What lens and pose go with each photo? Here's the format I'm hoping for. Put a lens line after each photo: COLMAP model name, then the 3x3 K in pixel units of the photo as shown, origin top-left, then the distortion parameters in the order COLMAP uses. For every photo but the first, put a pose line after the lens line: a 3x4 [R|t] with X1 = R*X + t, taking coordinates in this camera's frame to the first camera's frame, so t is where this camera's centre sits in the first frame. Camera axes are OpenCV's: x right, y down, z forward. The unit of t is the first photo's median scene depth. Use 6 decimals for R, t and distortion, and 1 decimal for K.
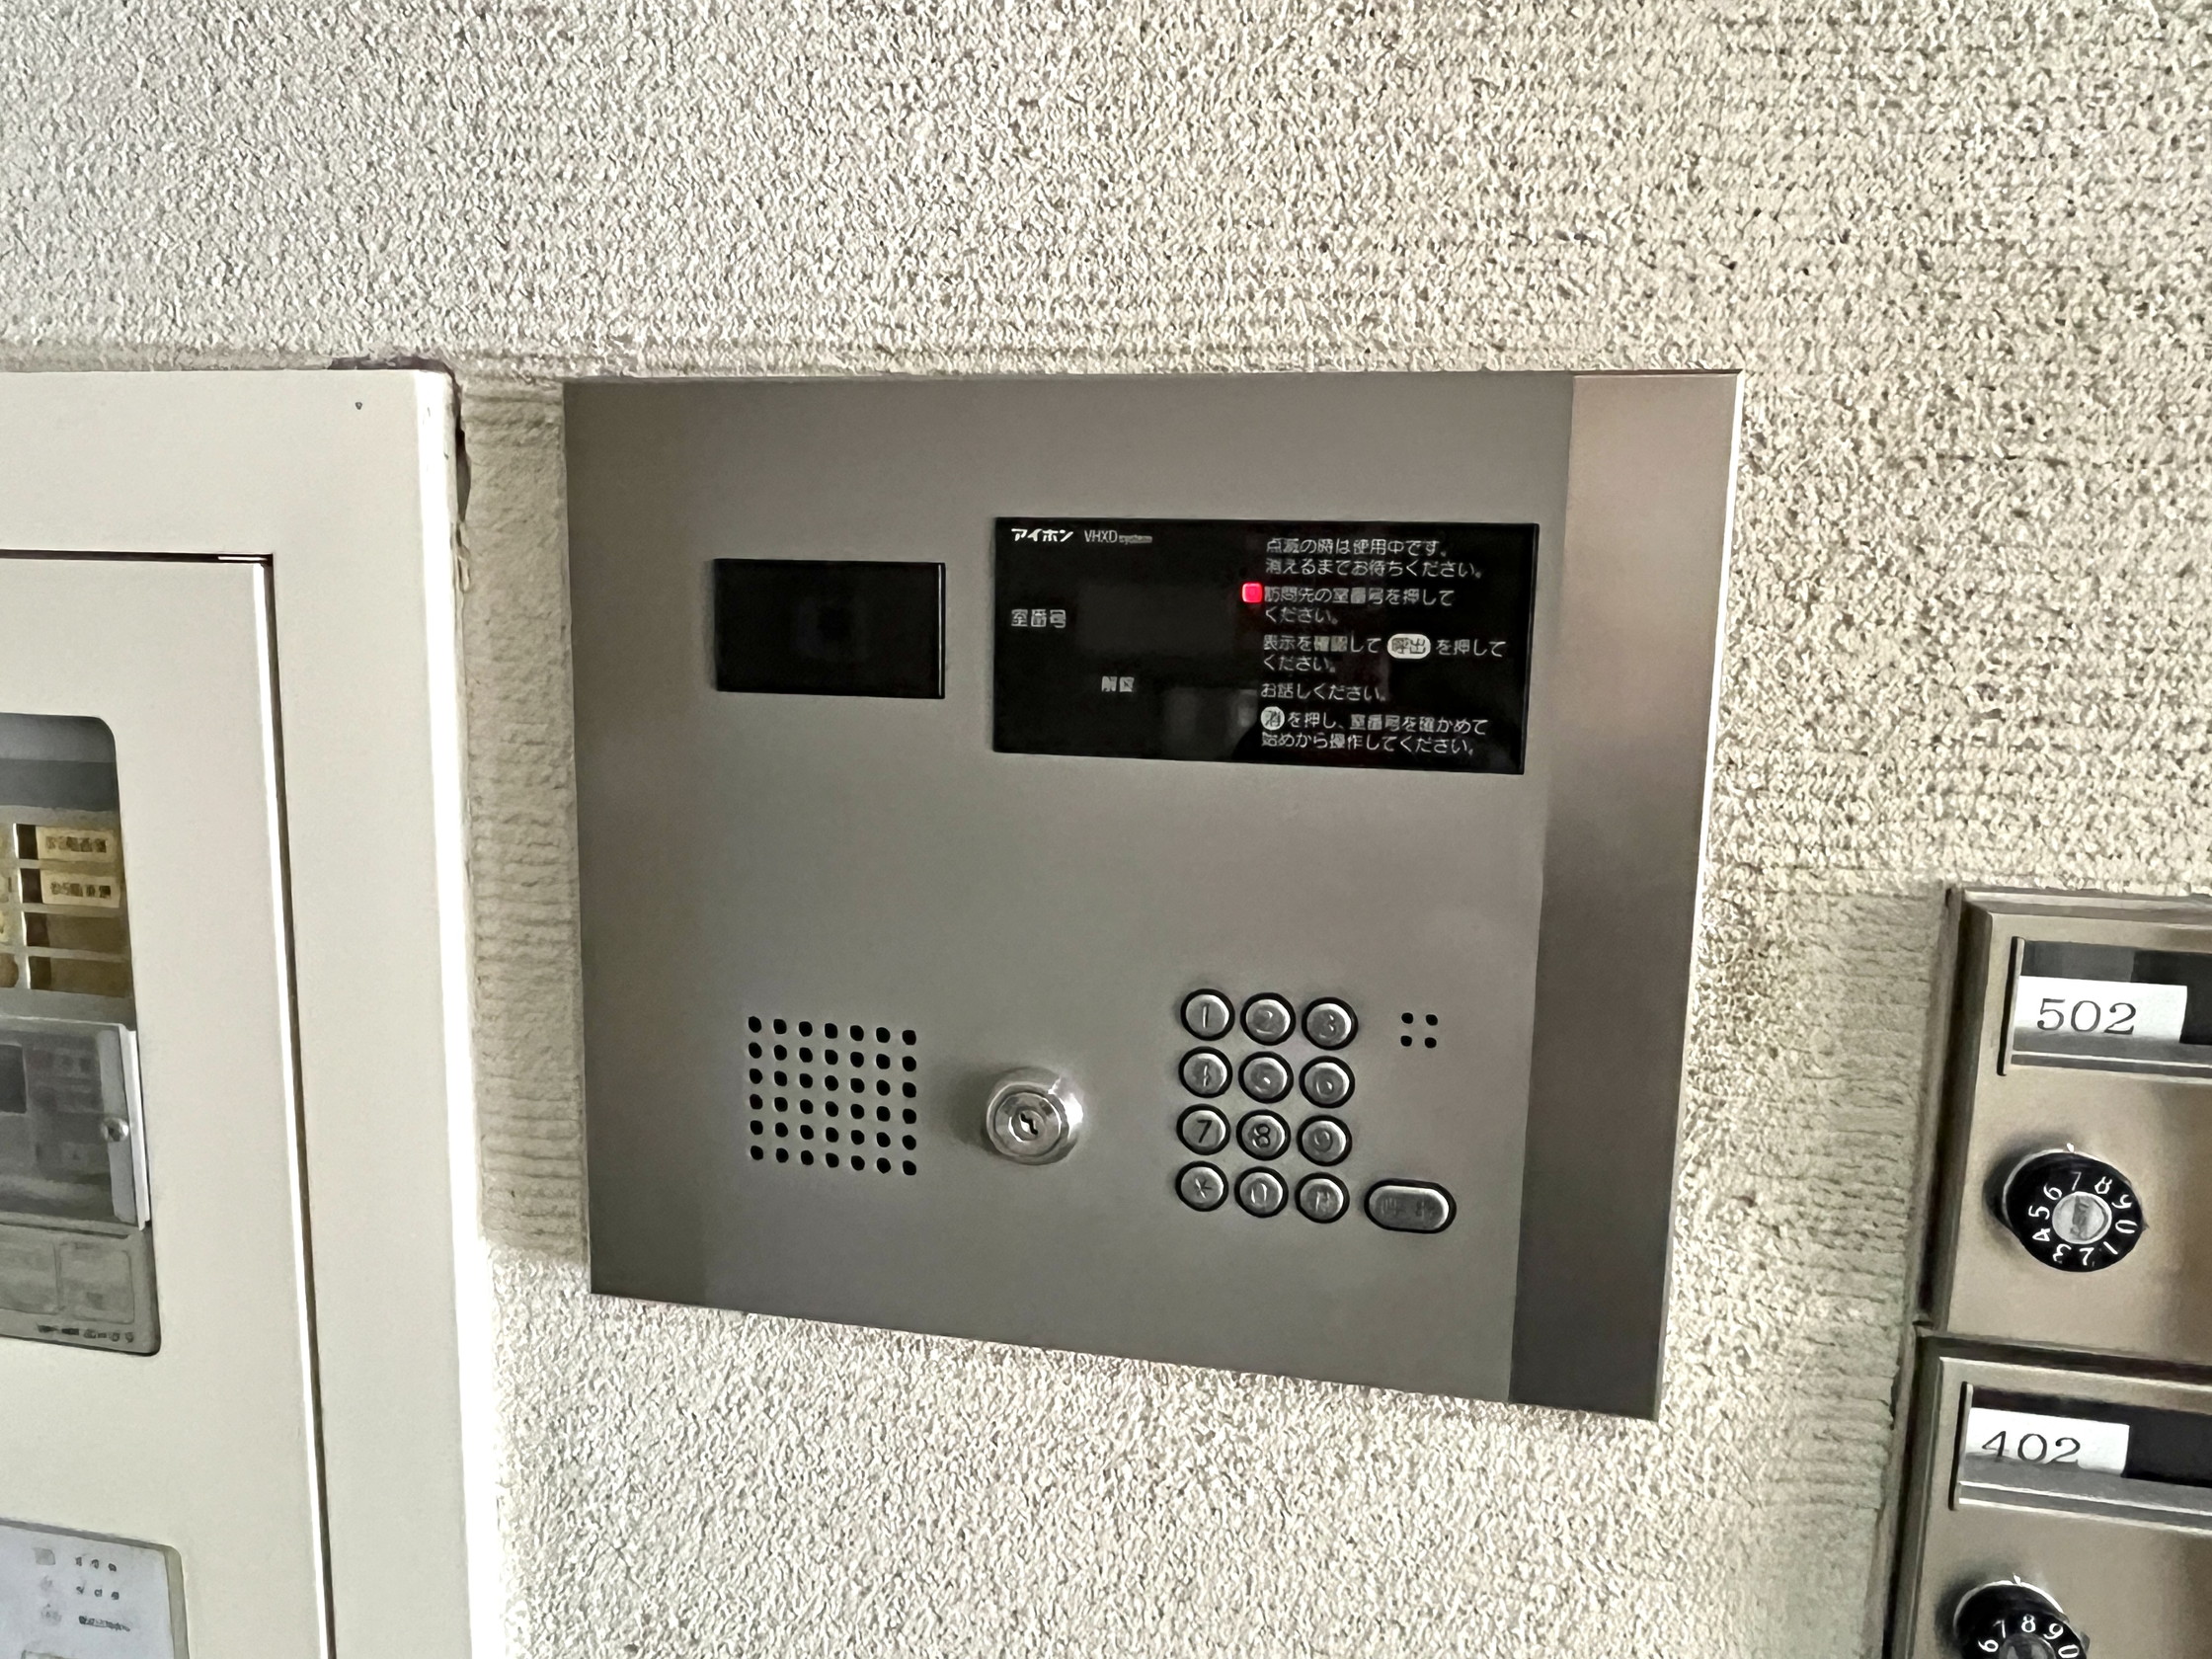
lens RADIAL K [[1545.5, 0, 1100.3], [0, 1545.5, 827.6], [0, 0, 1]] dist [-0.012412, 0.001134]
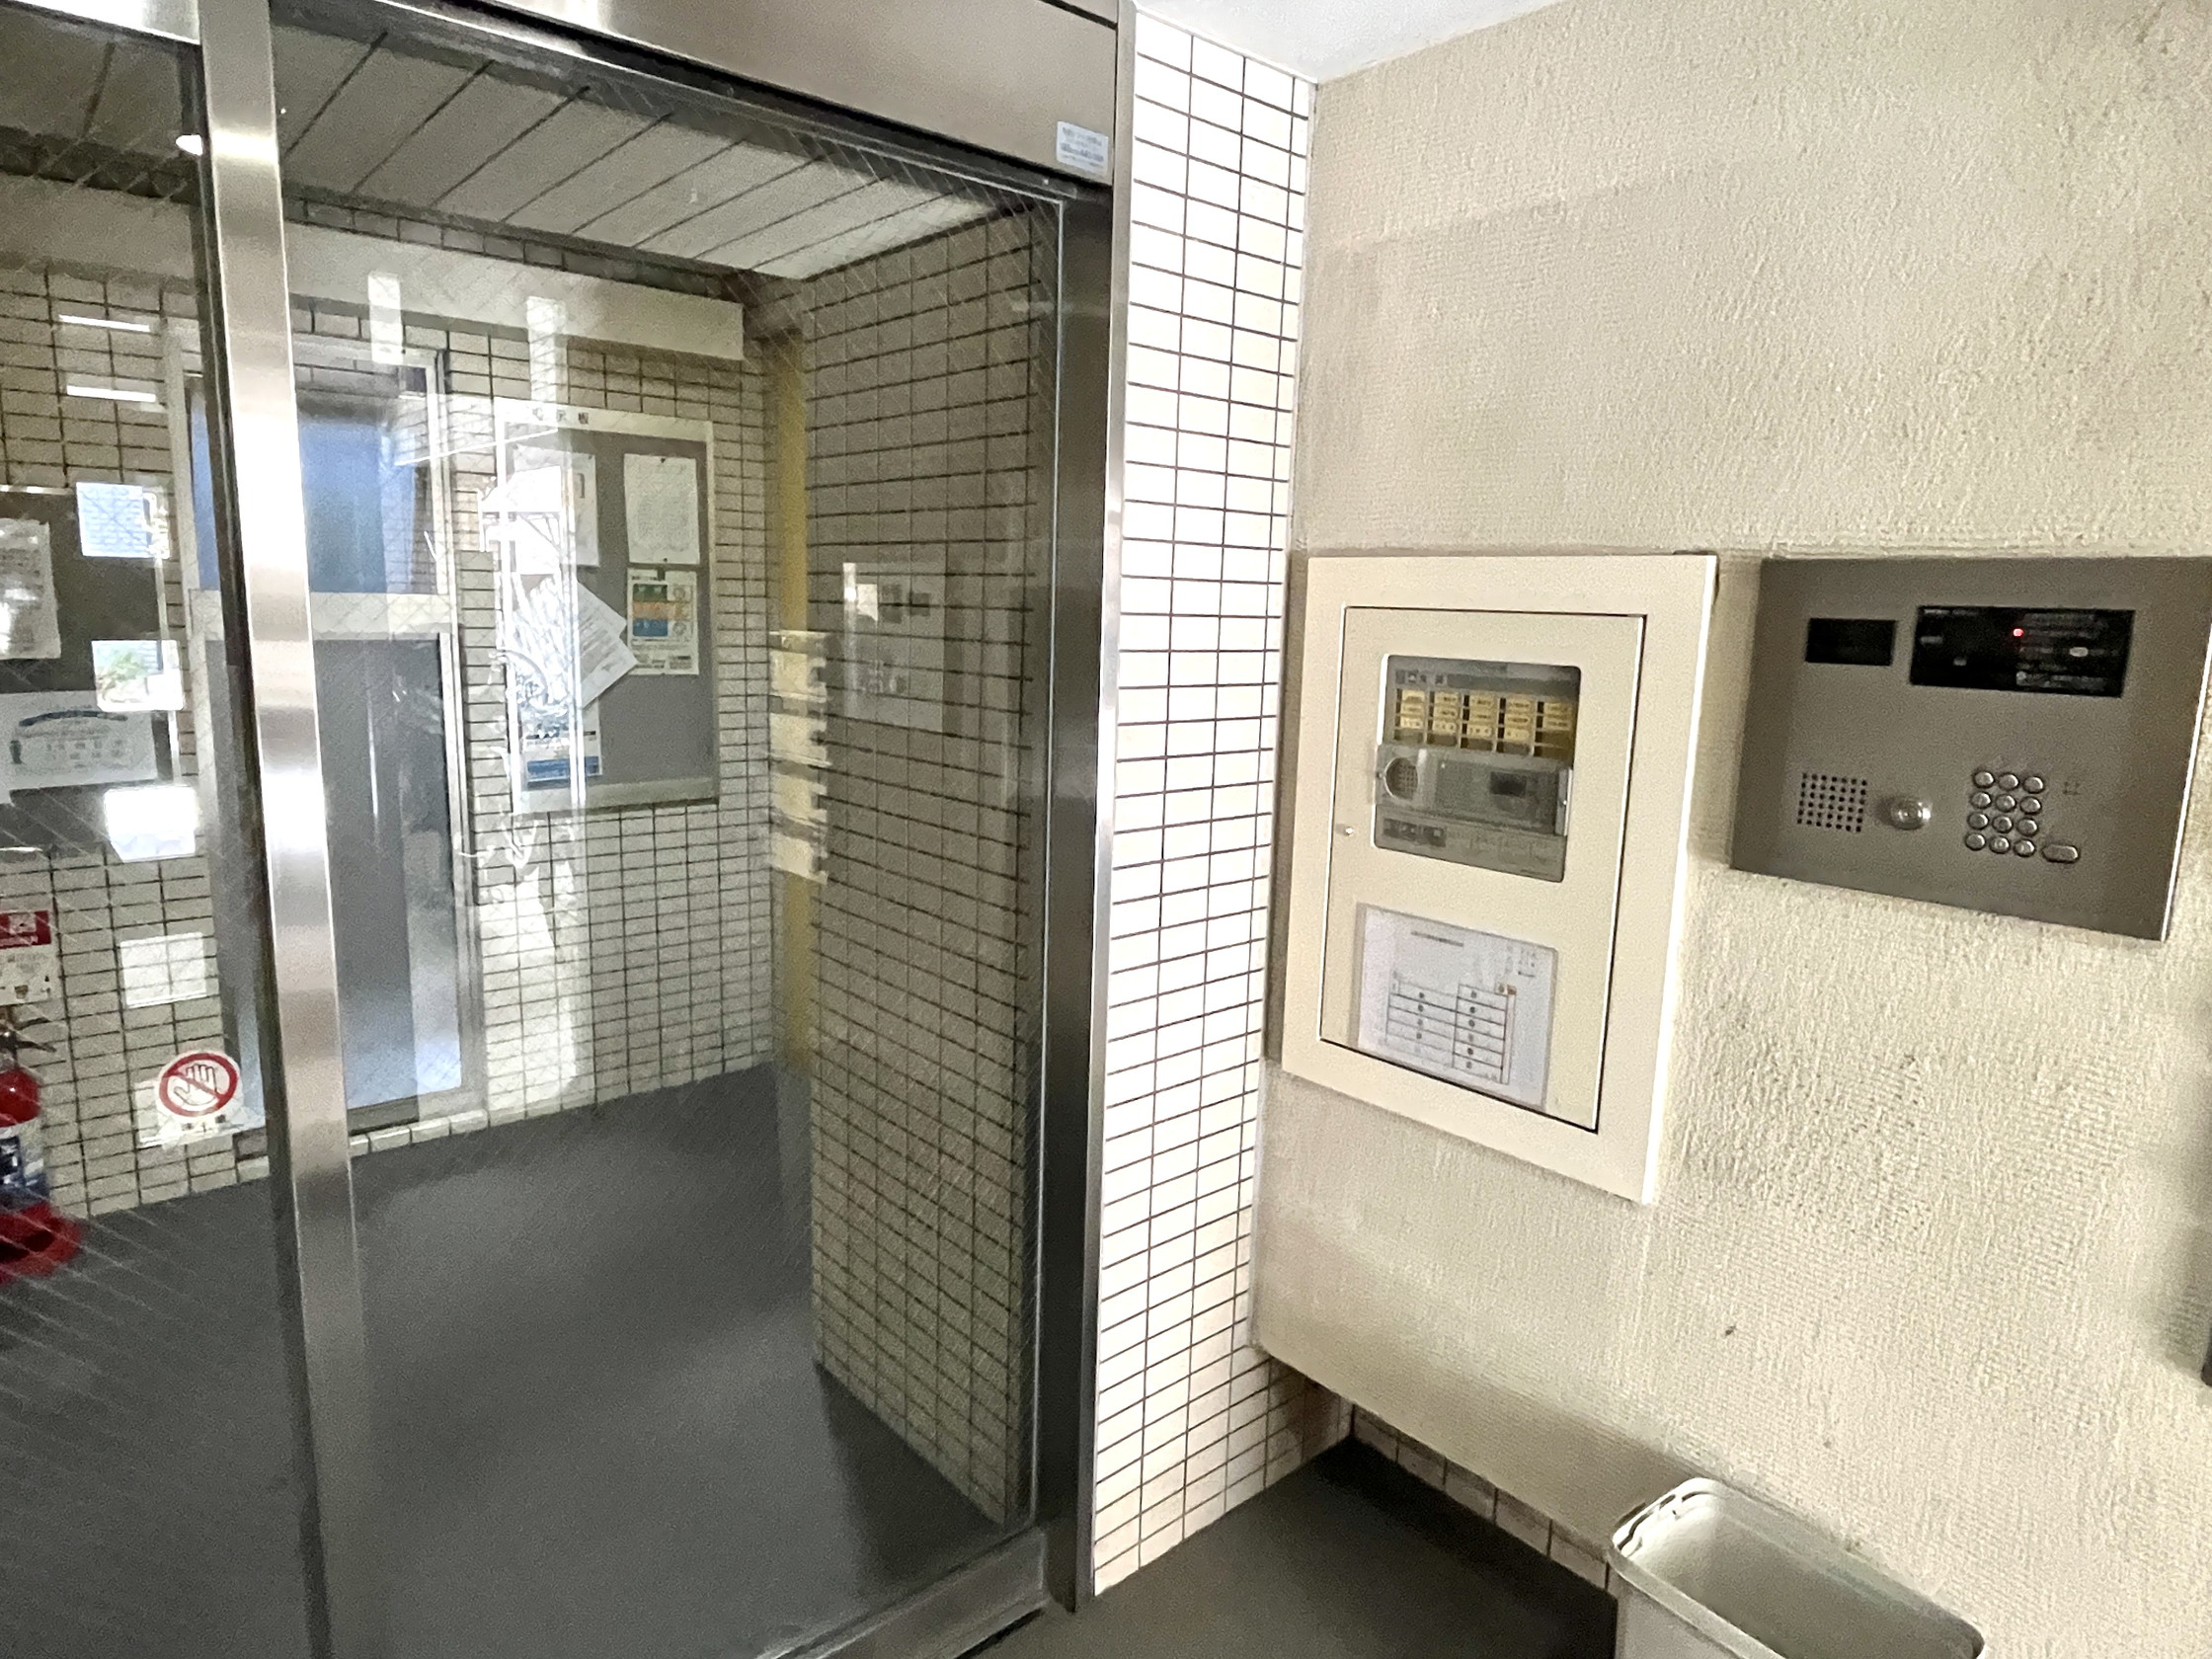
lens RADIAL K [[1307.3, 0, 1104.4], [0, 1307.3, 822.2], [0, 0, 1]] dist [-0.006215, -0.005757]
pose [[0.794759, 0.102173, -0.598264, 0.236307], [-0.104782, 0.994025, 0.030565, 0.311436], [0.597812, 0.038395, 0.800716, -1.995289]]
